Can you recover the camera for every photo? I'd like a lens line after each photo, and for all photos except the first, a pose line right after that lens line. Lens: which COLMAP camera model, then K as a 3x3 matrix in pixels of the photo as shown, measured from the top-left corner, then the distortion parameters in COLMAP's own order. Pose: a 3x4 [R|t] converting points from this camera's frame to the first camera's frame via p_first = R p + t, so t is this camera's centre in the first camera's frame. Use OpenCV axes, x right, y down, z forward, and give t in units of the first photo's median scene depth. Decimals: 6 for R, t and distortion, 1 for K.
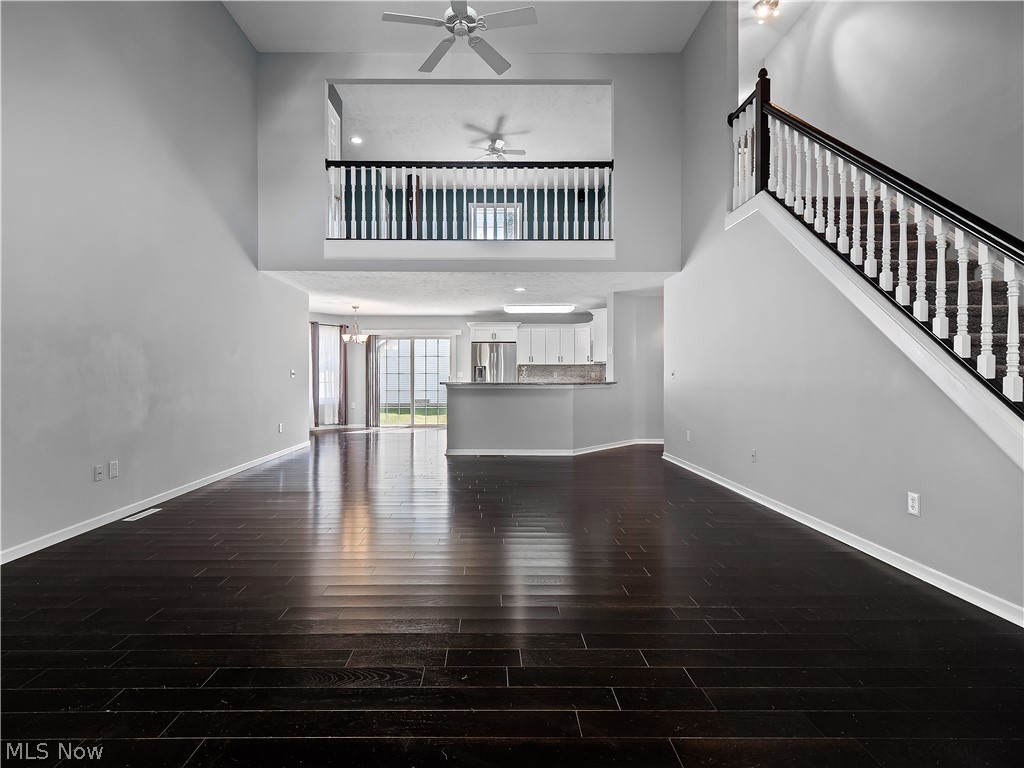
lens RADIAL K [[503.2, 0, 492.1], [0, 503.2, 381.7], [0, 0, 1]] dist [0.002208, -0.000438]
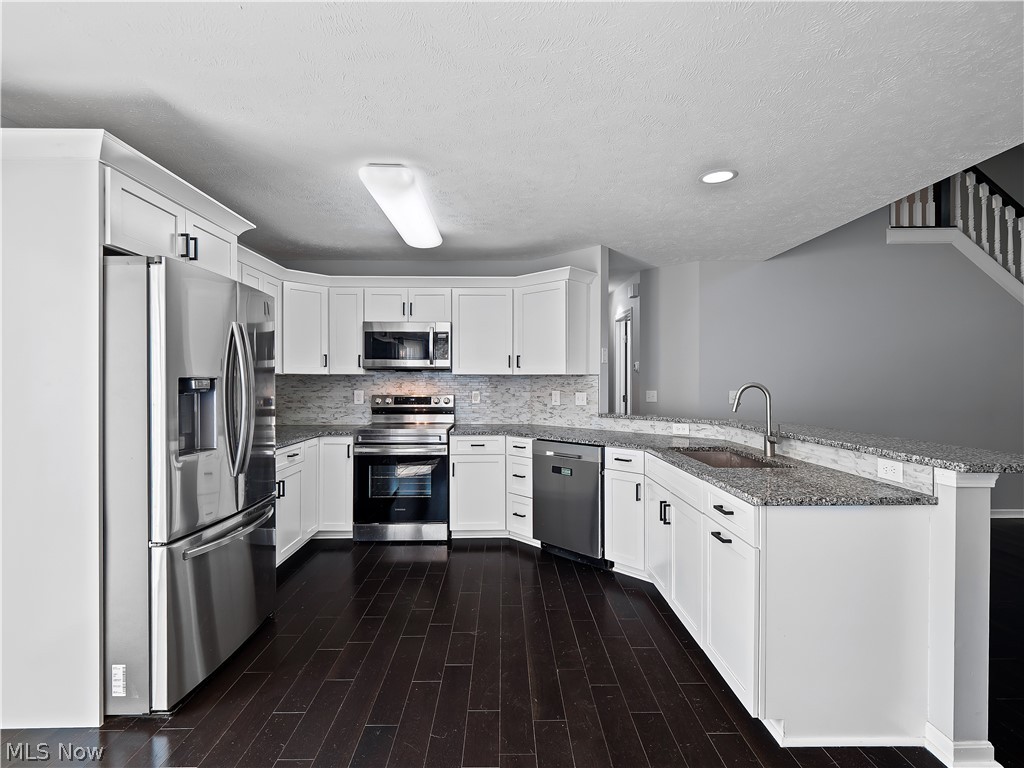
lens RADIAL K [[498.1, 0, 507.3], [0, 498.1, 383.7], [0, 0, 1]] dist [0.003766, -0.000517]
pose [[-0.006260, -0.006694, 0.999958, -0.237820], [0.010685, 0.999920, 0.006760, -0.028934], [-0.999923, 0.010727, -0.006188, 0.893064]]
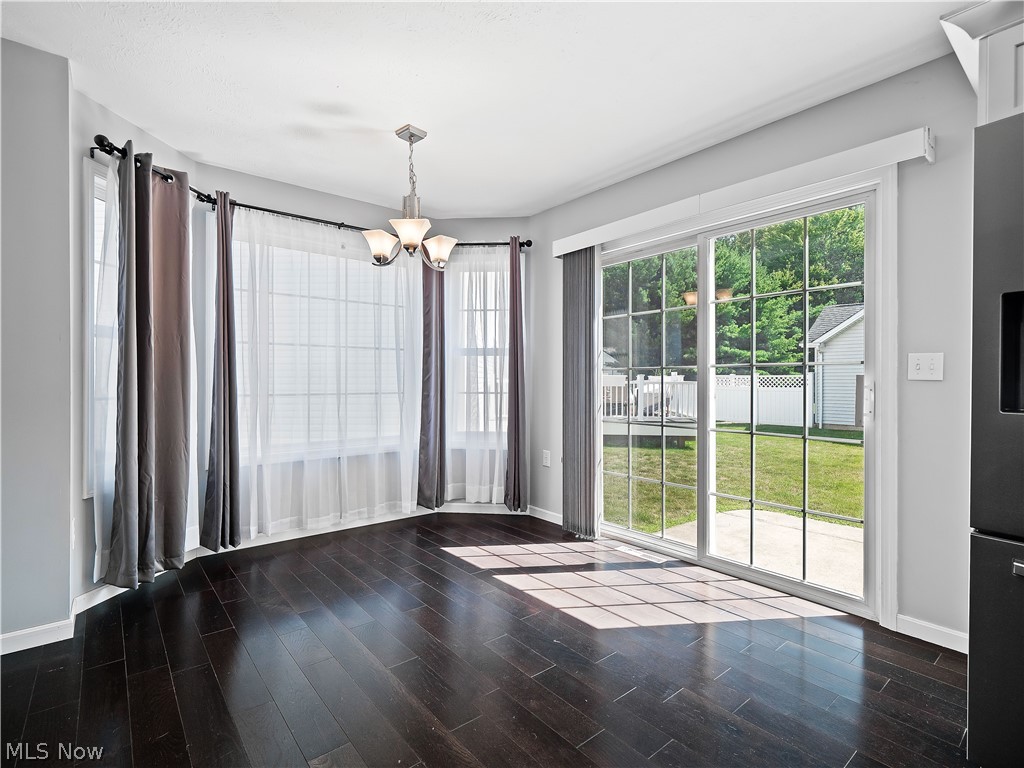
lens RADIAL K [[493.7, 0, 509.6], [0, 493.7, 380.8], [0, 0, 1]] dist [-0.001743, -0.001731]
pose [[0.631517, 0.001032, -0.775361, -0.018800], [-0.009285, 0.999937, -0.006231, -0.006354], [0.775306, 0.011134, 0.631487, 0.838995]]
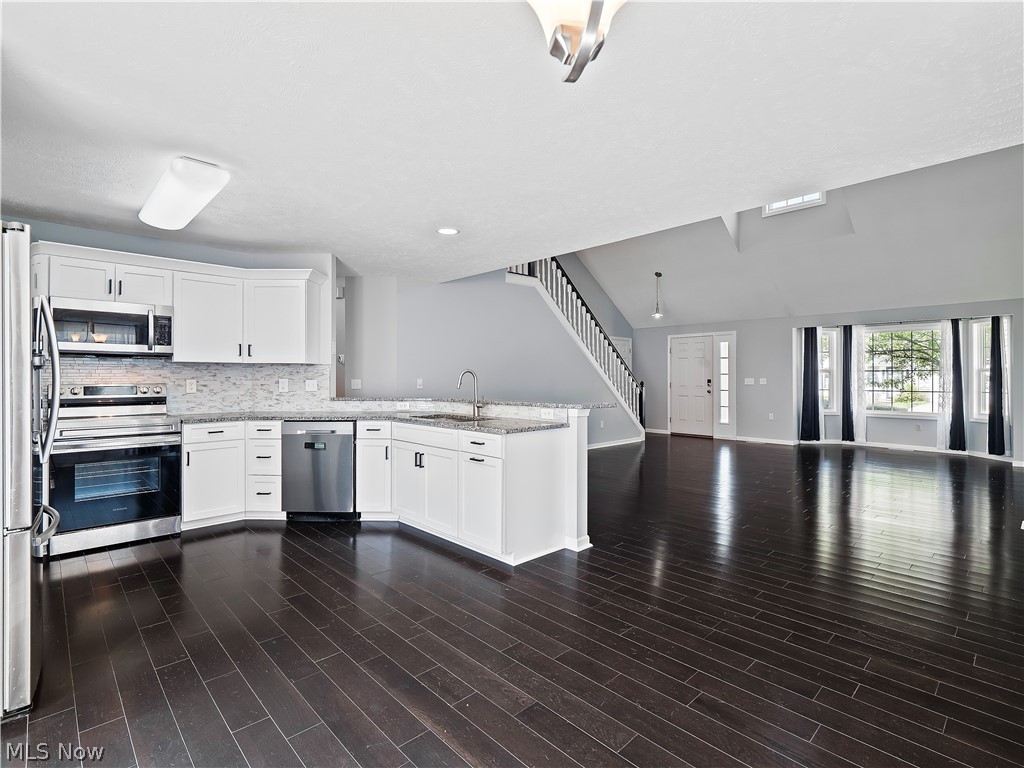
lens RADIAL K [[502.5, 0, 508.9], [0, 502.5, 371.6], [0, 0, 1]] dist [0.001009, -0.000105]
pose [[-0.682332, 0.009072, 0.730987, -0.299375], [0.008390, 0.999954, -0.004579, -0.021848], [-0.730995, 0.003009, -0.682376, 1.022228]]
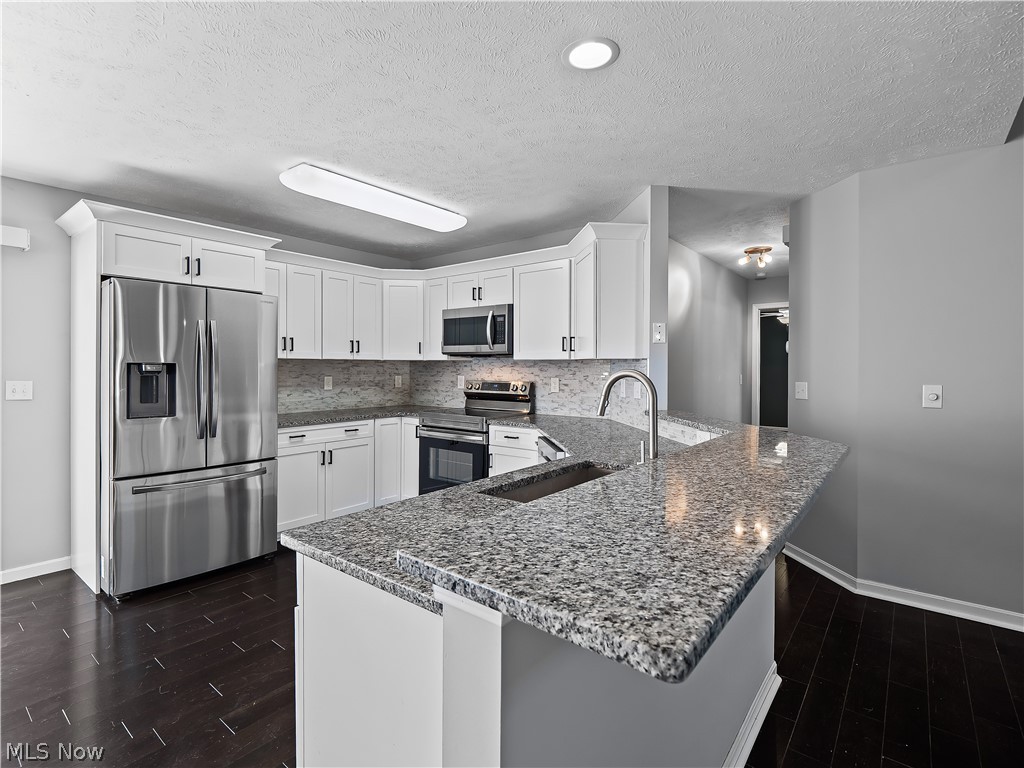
lens RADIAL K [[502.5, 0, 508.9], [0, 502.5, 371.6], [0, 0, 1]] dist [0.001009, -0.000105]
pose [[0.629209, -0.006089, 0.777212, -0.121026], [0.005940, 0.999978, 0.003026, -0.026094], [-0.777213, 0.002712, 0.629231, 0.679076]]
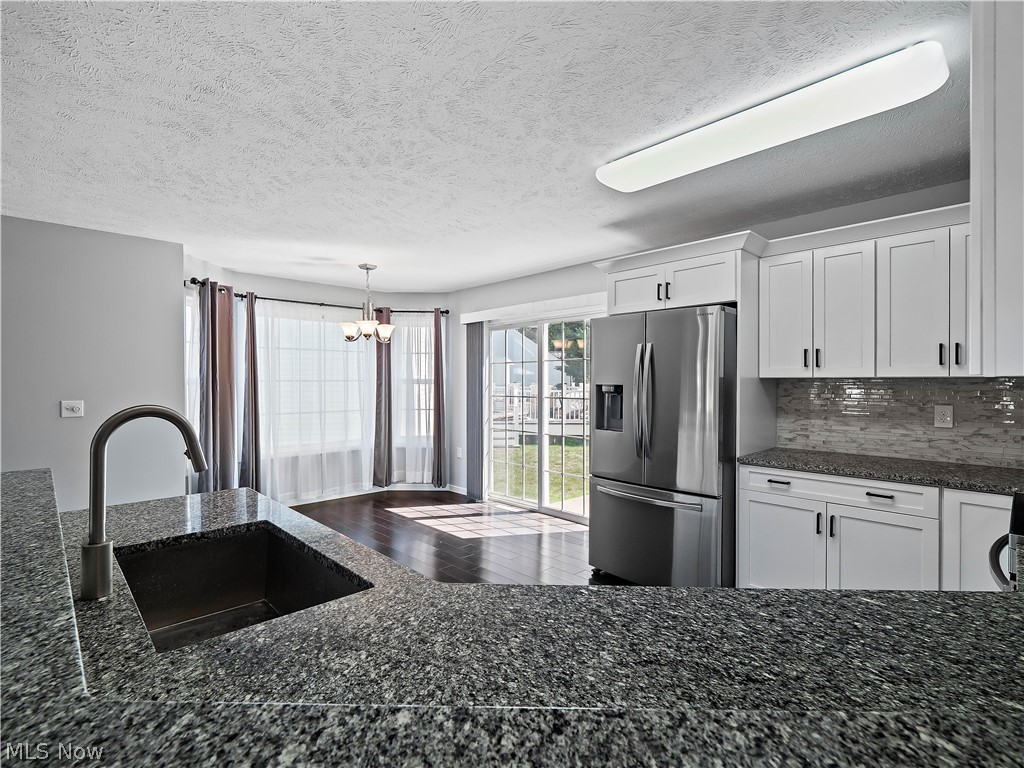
lens RADIAL K [[498.1, 0, 507.3], [0, 498.1, 383.7], [0, 0, 1]] dist [0.003766, -0.000517]
pose [[0.686715, 0.004227, -0.726915, 0.175608], [-0.005896, 0.999983, 0.000245, -0.031908], [0.726903, 0.004118, 0.686728, 0.737056]]
